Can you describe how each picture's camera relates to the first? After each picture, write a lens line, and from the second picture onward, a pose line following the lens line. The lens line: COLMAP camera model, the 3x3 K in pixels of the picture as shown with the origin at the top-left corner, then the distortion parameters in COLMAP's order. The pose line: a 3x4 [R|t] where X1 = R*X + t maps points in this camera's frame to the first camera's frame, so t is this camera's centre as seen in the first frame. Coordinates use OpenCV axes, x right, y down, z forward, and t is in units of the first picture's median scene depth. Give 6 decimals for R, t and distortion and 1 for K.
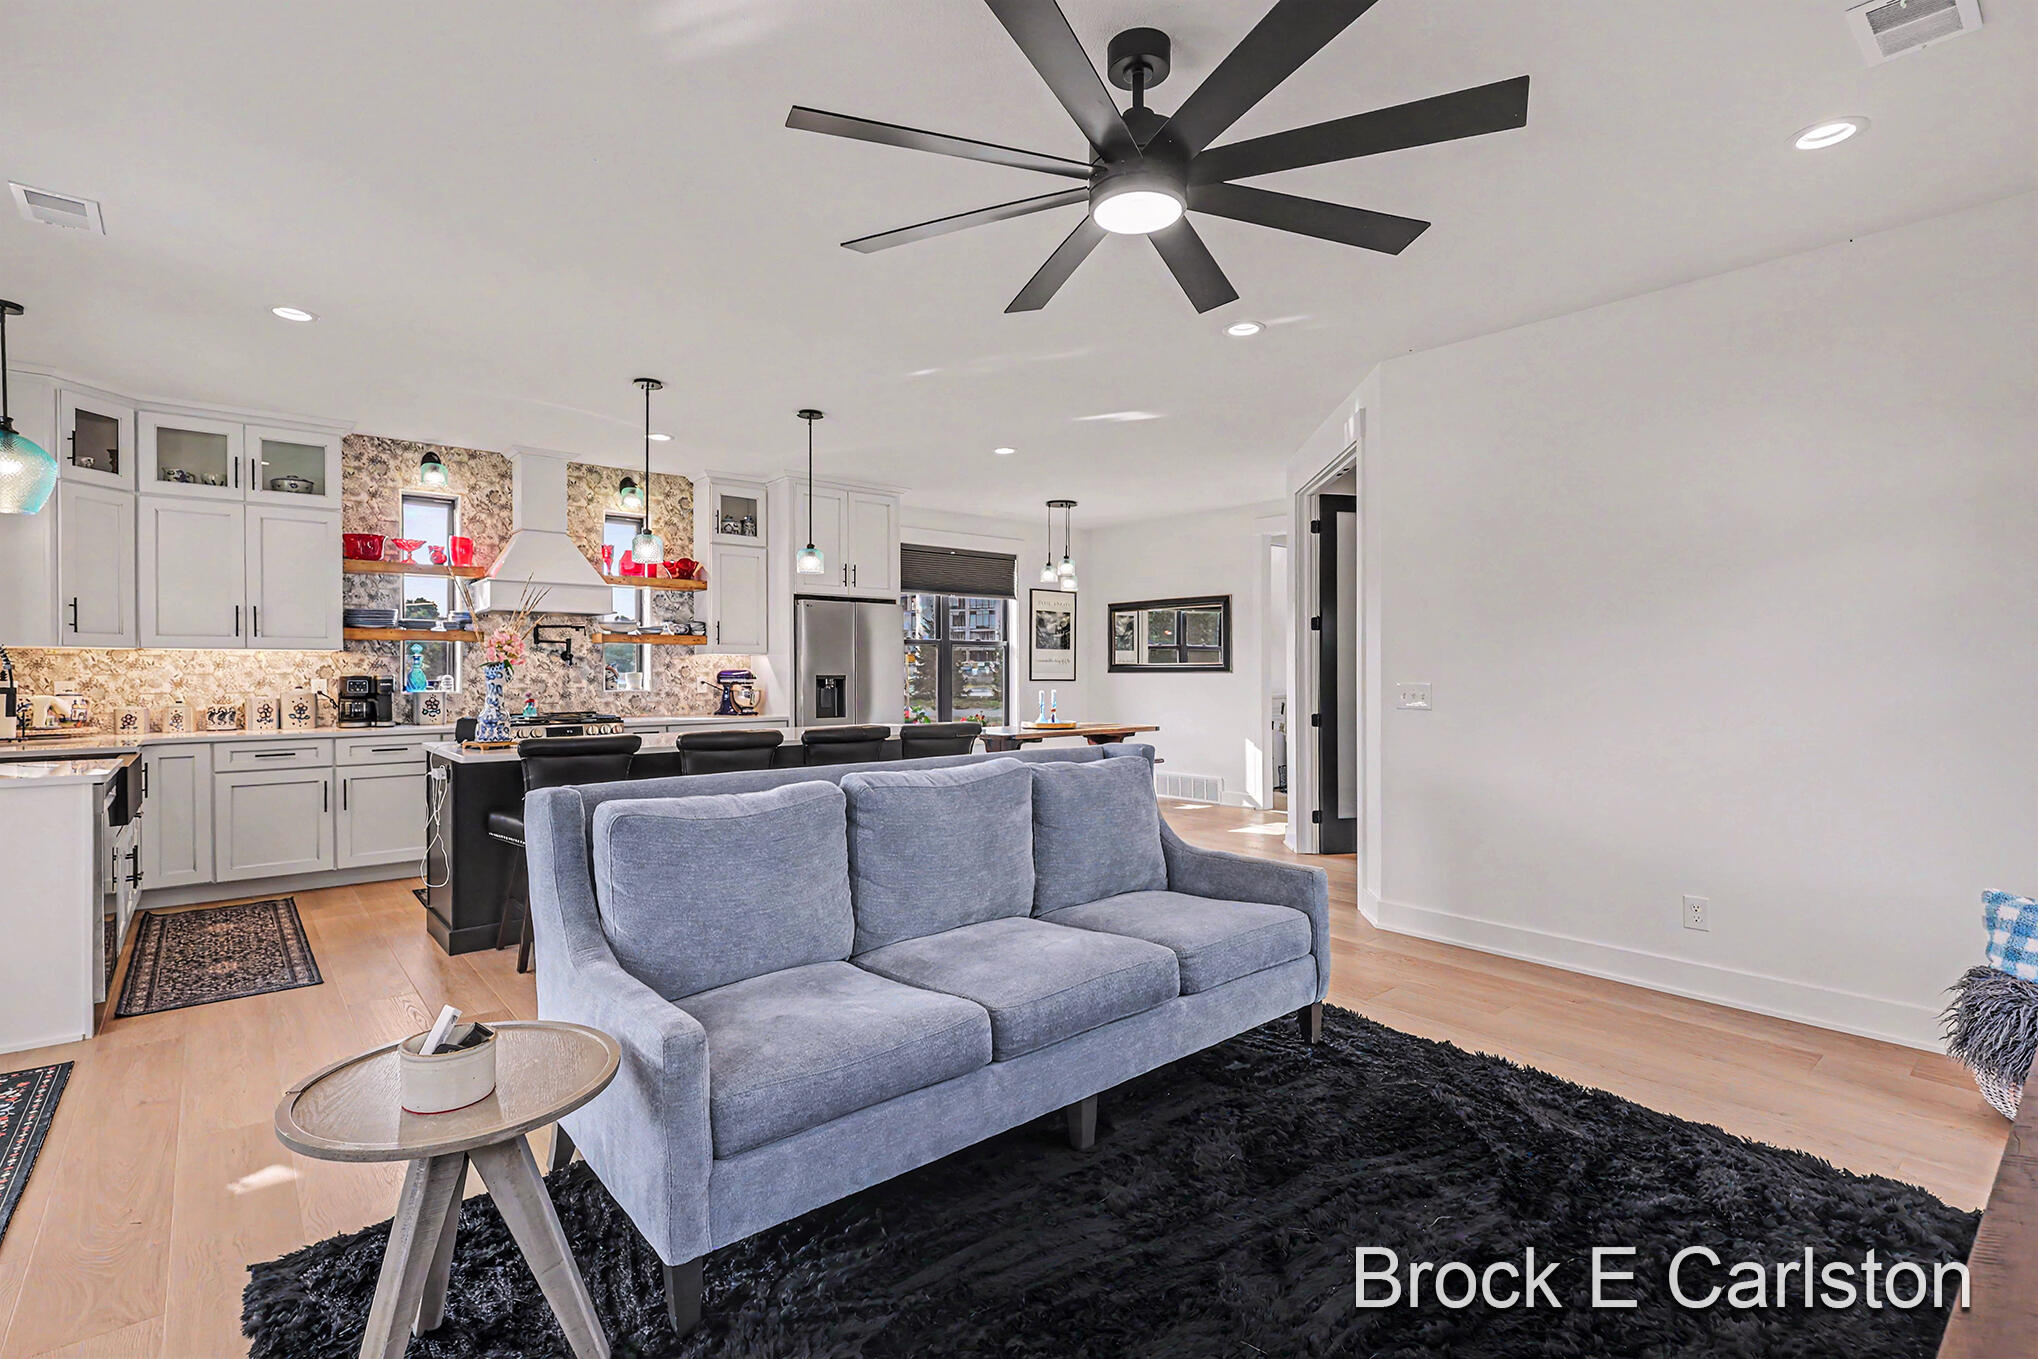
lens RADIAL K [[939.9, 0, 1000.9], [0, 939.9, 678.2], [0, 0, 1]] dist [-0.006997, 0.002405]
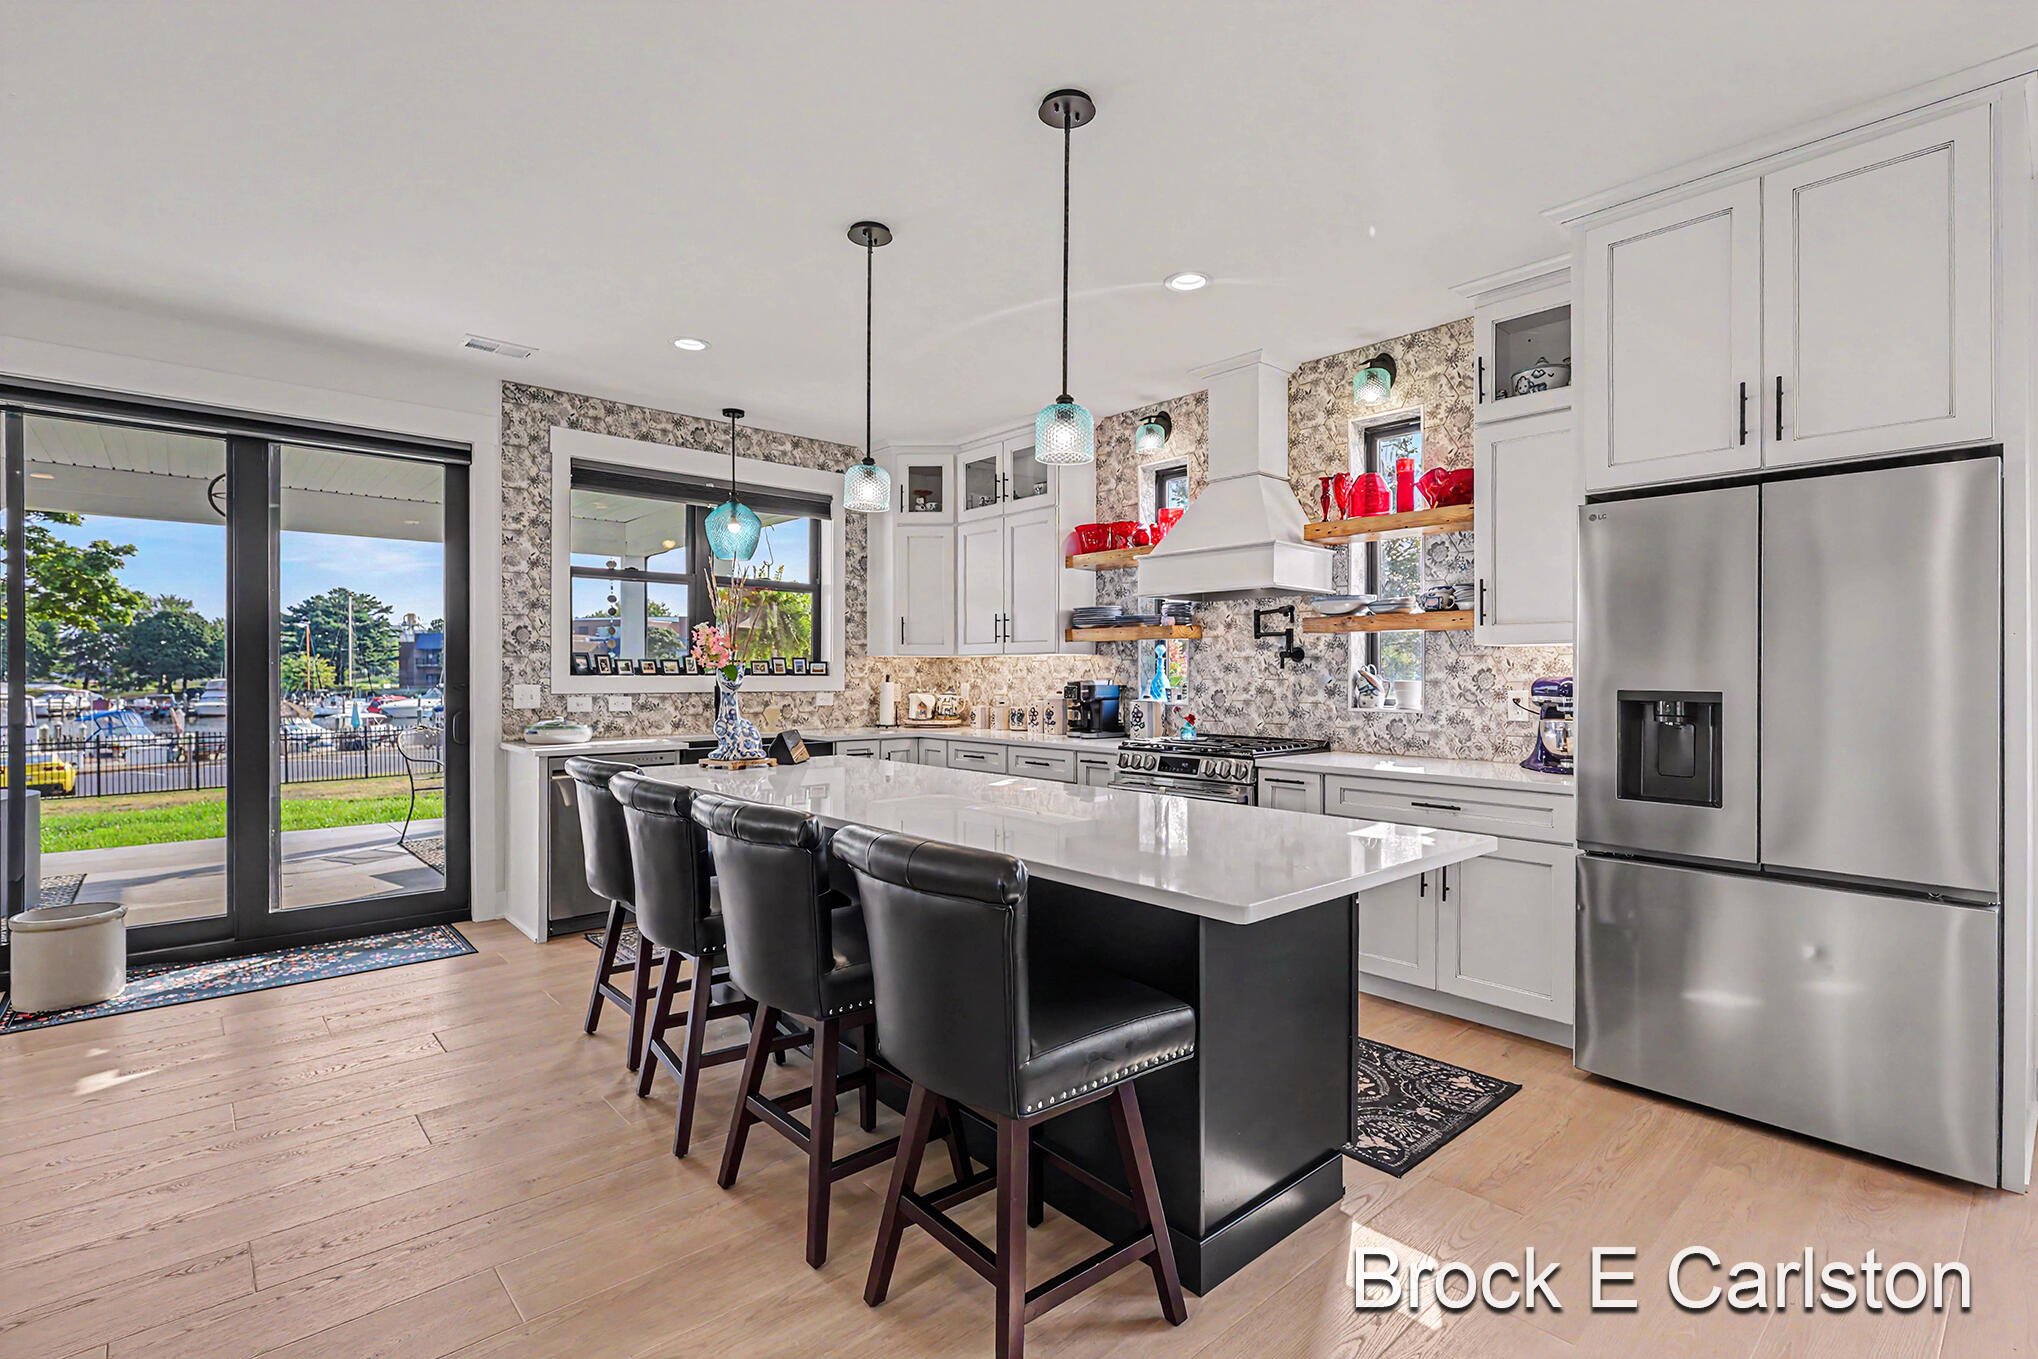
lens RADIAL K [[939.9, 0, 1023.5], [0, 939.9, 682.8], [0, 0, 1]] dist [-0.006997, 0.002405]
pose [[0.036845, 0.009122, -0.999279, 0.222501], [-0.011739, 0.999893, 0.008695, -0.007899], [0.999252, 0.011411, 0.036948, 0.865532]]
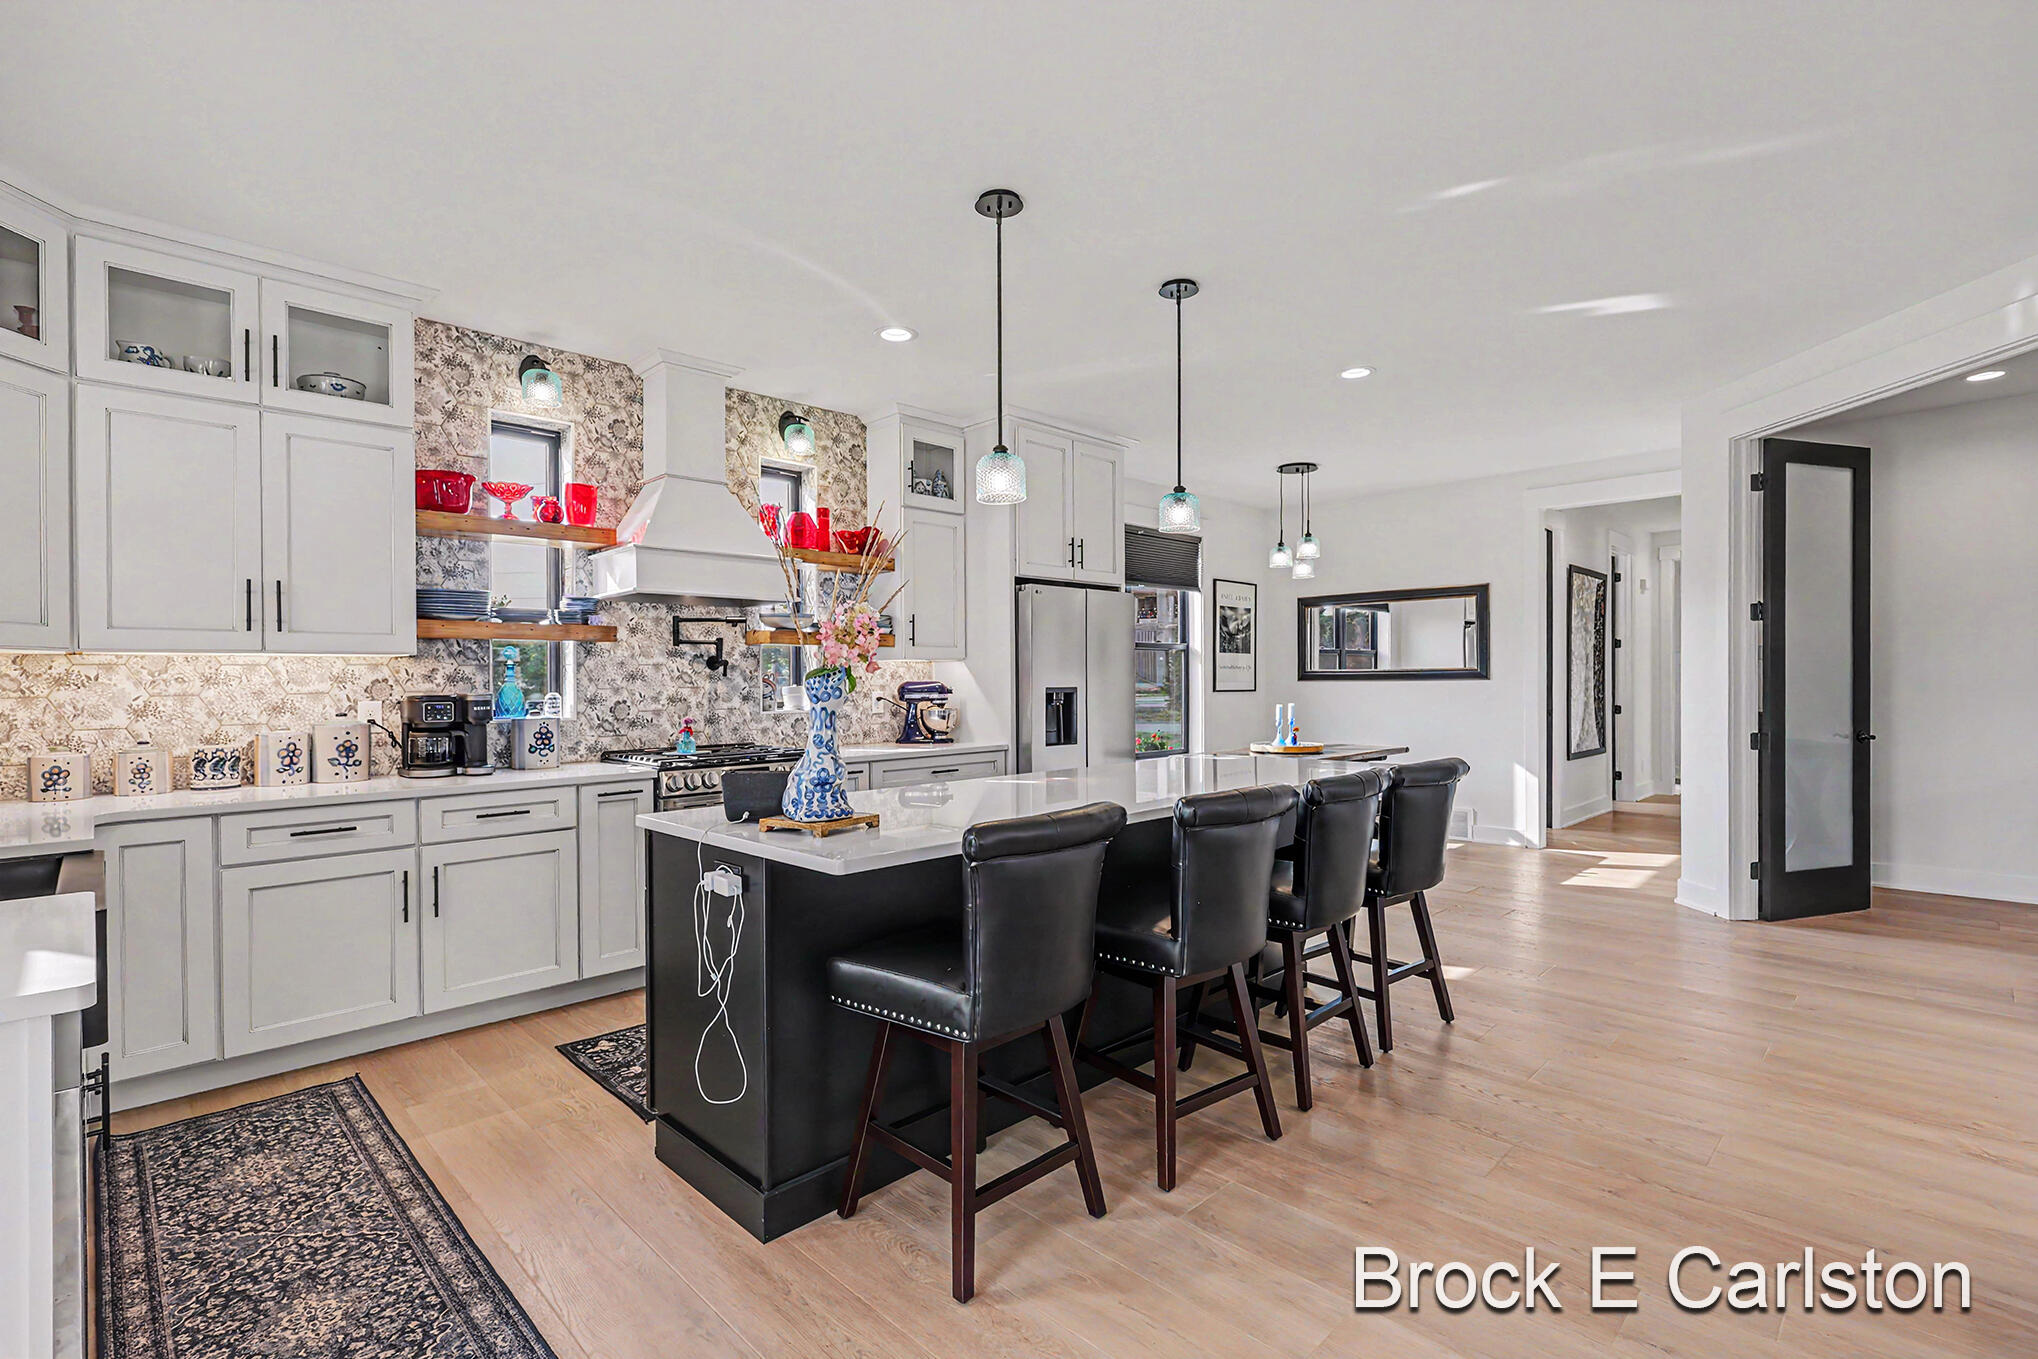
lens RADIAL K [[939.9, 0, 1012.5], [0, 939.9, 681.0], [0, 0, 1]] dist [-0.006997, 0.002405]
pose [[0.996754, -0.008880, 0.080013, -0.331317], [0.009529, 0.999925, -0.007739, -0.003259], [-0.079938, 0.008477, 0.996764, 0.321336]]
